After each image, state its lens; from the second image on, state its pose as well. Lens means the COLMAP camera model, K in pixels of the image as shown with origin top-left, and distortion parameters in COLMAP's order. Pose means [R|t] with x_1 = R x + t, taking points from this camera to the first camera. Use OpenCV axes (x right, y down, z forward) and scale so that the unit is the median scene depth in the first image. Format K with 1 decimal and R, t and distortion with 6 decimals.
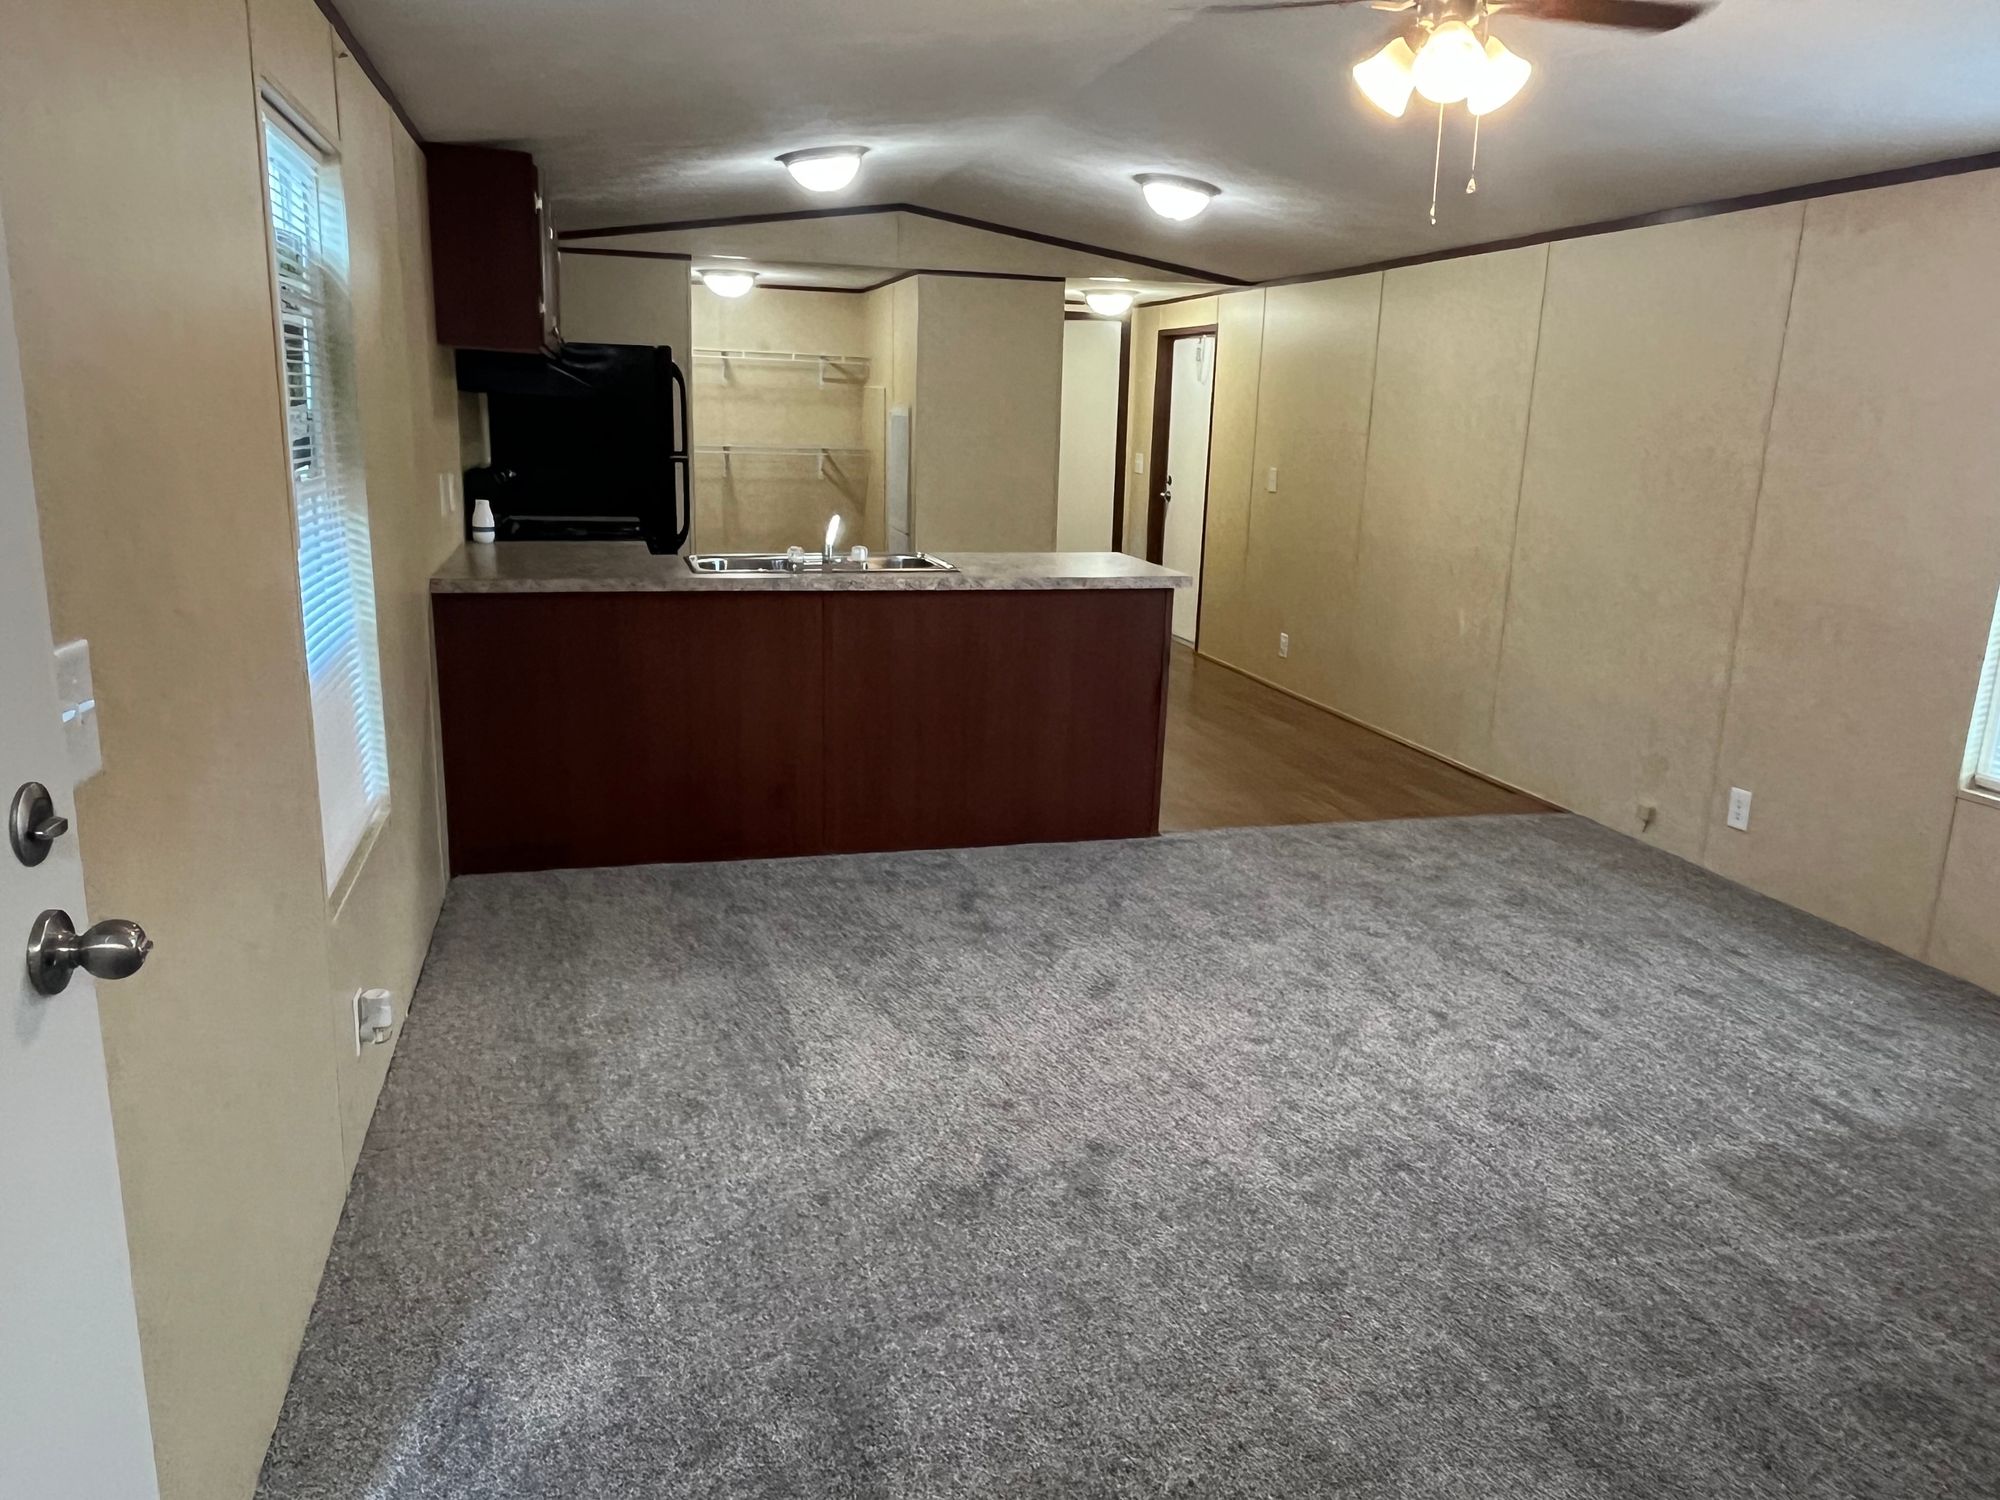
lens RADIAL K [[1413.2, 0, 999.4], [0, 1413.2, 738.4], [0, 0, 1]] dist [0.027073, -0.004966]
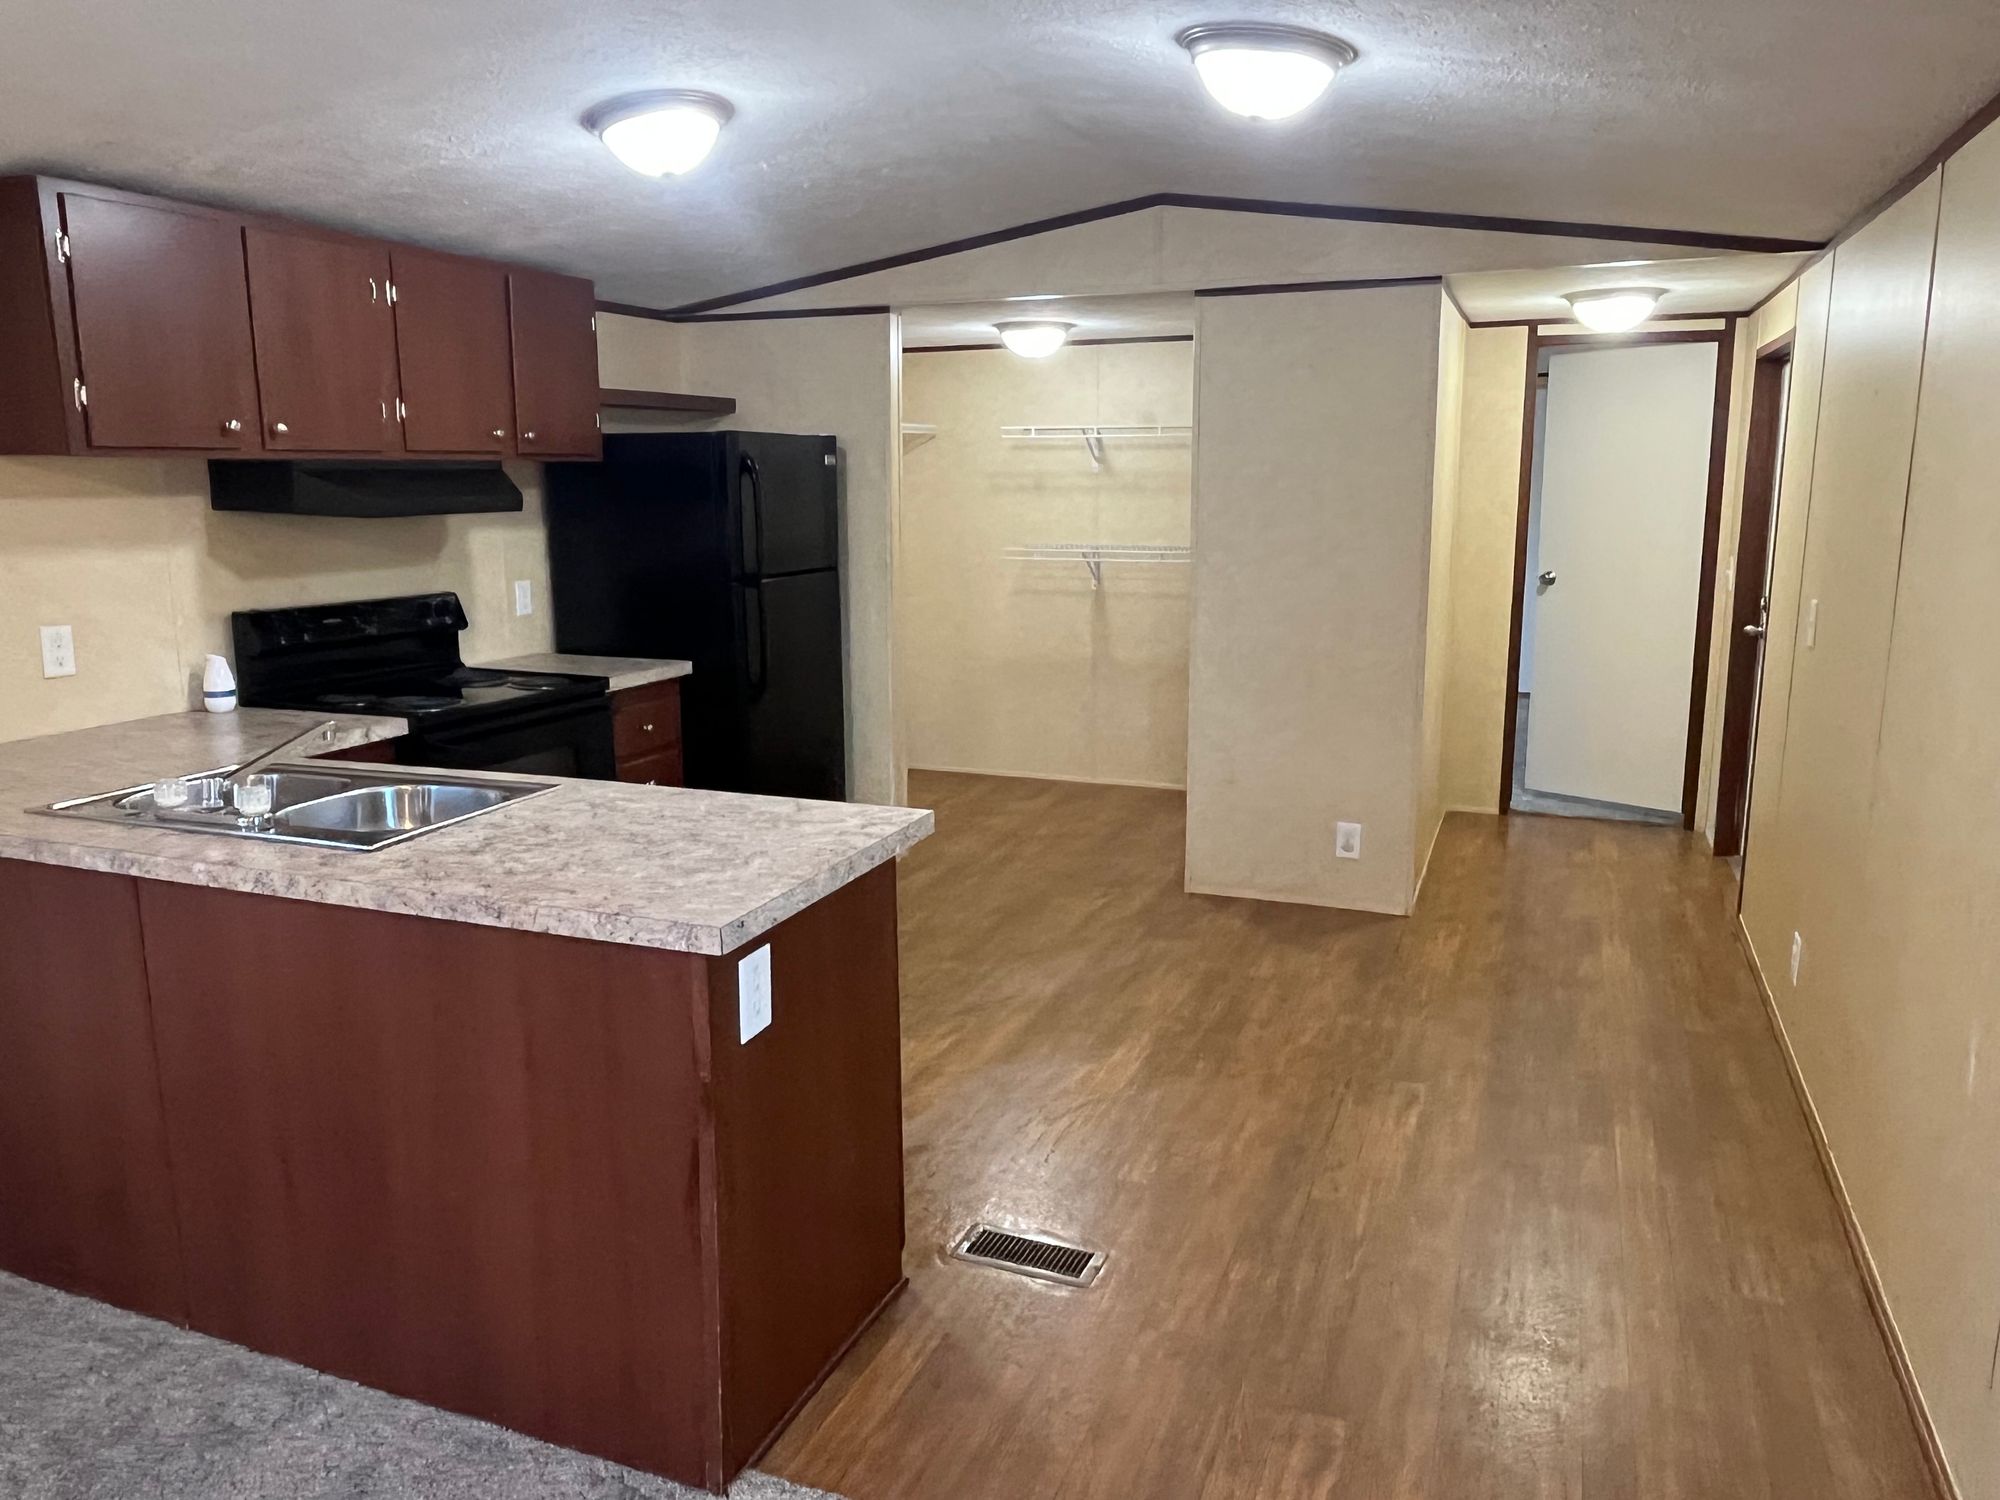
lens RADIAL K [[1413.2, 0, 999.4], [0, 1413.2, 738.4], [0, 0, 1]] dist [0.027073, -0.004966]
pose [[0.796640, 0.080687, -0.599045, 0.237389], [-0.110386, 0.993805, -0.012938, -0.092337], [0.594289, 0.076434, 0.800611, 0.375251]]
